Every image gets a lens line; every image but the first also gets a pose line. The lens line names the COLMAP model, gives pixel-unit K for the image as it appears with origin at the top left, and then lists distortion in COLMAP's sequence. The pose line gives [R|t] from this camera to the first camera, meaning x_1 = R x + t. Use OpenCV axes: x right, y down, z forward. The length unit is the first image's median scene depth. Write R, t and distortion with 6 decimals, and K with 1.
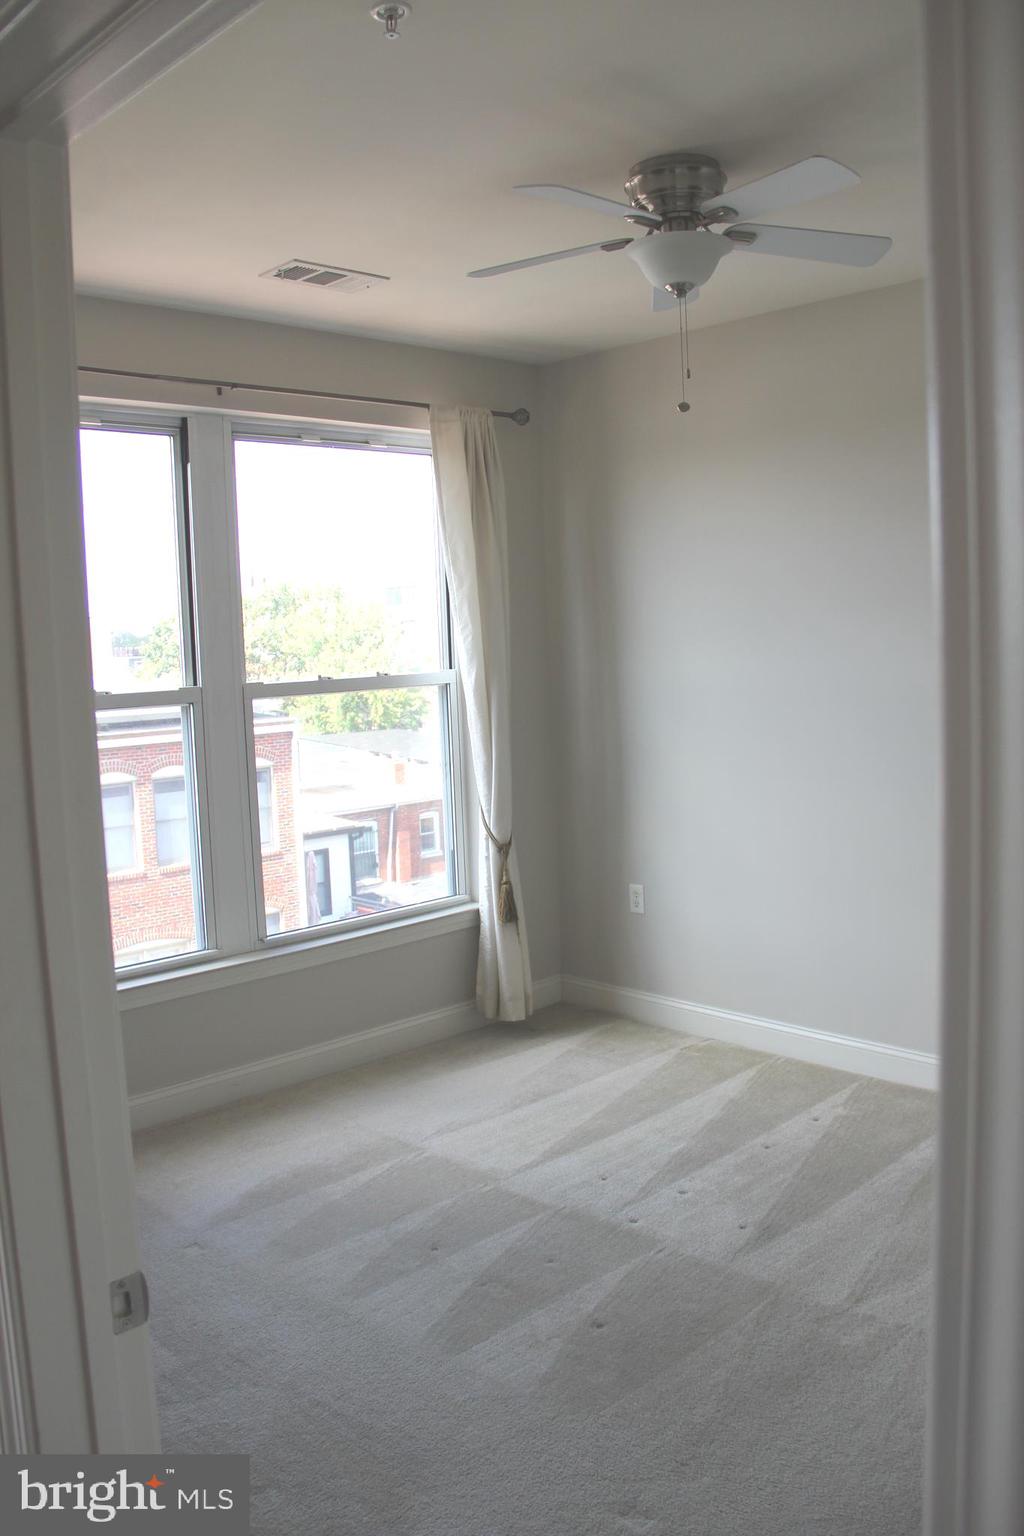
lens RADIAL K [[1290.2, 0, 516.0], [0, 1290.2, 791.7], [0, 0, 1]] dist [-0.172793, 0.143450]
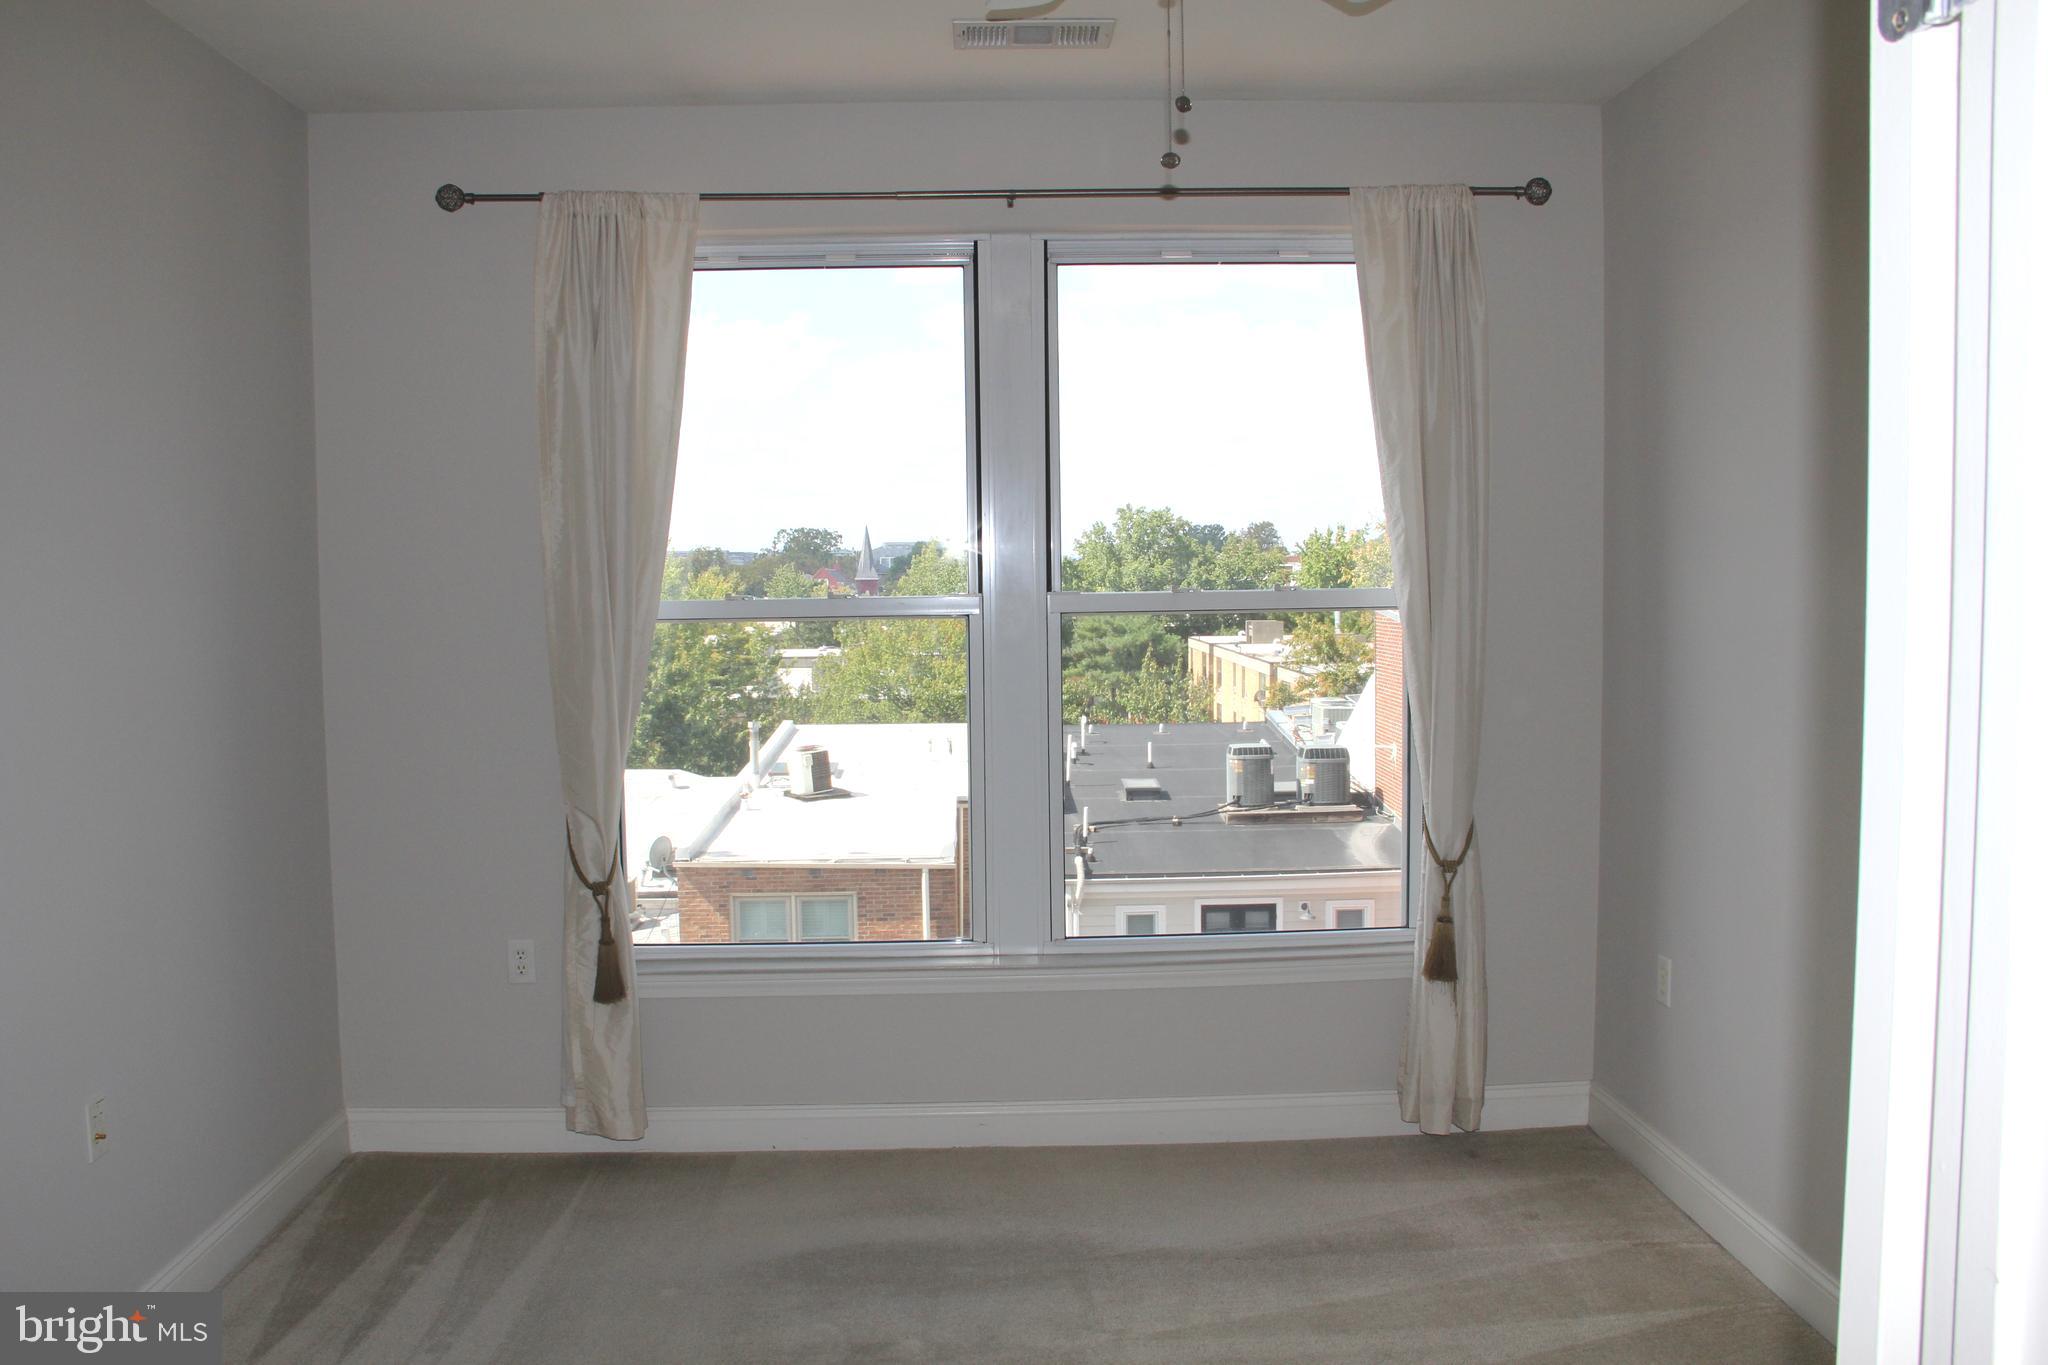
lens RADIAL K [[1706.1, 0, 1017.6], [0, 1706.1, 712.5], [0, 0, 1]] dist [-0.177327, 0.149595]
pose [[0.739896, 0.079575, -0.667998, 0.397260], [-0.088374, 0.995871, 0.020746, -0.031593], [0.666891, 0.043684, 0.743873, 0.231986]]
